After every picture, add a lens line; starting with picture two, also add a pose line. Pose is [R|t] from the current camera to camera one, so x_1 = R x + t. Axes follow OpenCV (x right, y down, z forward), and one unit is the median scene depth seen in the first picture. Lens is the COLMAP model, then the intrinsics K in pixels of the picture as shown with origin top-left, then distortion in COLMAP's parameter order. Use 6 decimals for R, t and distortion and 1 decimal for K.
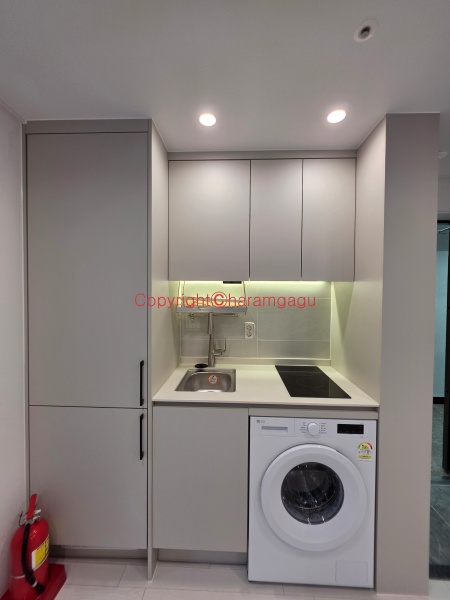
lens RADIAL K [[241.2, 0, 228.7], [0, 241.2, 299.0], [0, 0, 1]] dist [-0.001495, 0.000230]
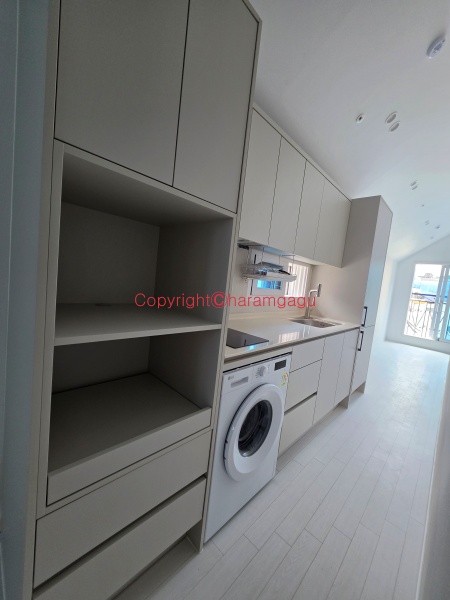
lens RADIAL K [[241.2, 0, 226.5], [0, 241.2, 300.5], [0, 0, 1]] dist [-0.001495, 0.000230]
pose [[0.656949, -0.010034, 0.753868, -0.556461], [-0.093586, 0.991093, 0.094746, 0.123864], [-0.748104, -0.132794, 0.650158, 0.436756]]
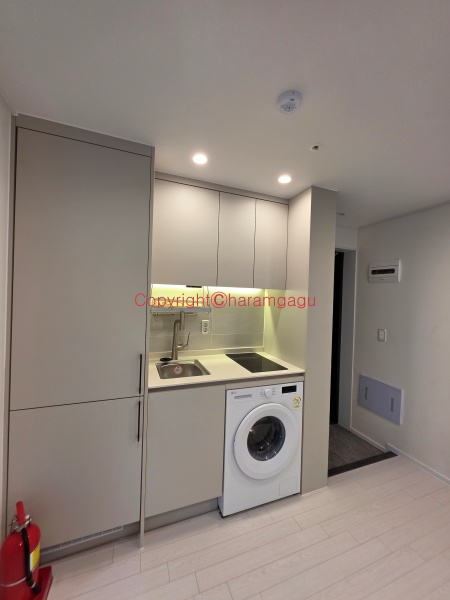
lens RADIAL K [[241.2, 0, 225.8], [0, 241.2, 297.9], [0, 0, 1]] dist [-0.001495, 0.000230]
pose [[0.918119, 0.018483, 0.395874, -0.434721], [-0.015569, 0.999823, -0.010573, -0.004376], [-0.395999, 0.003544, 0.918244, -0.206349]]
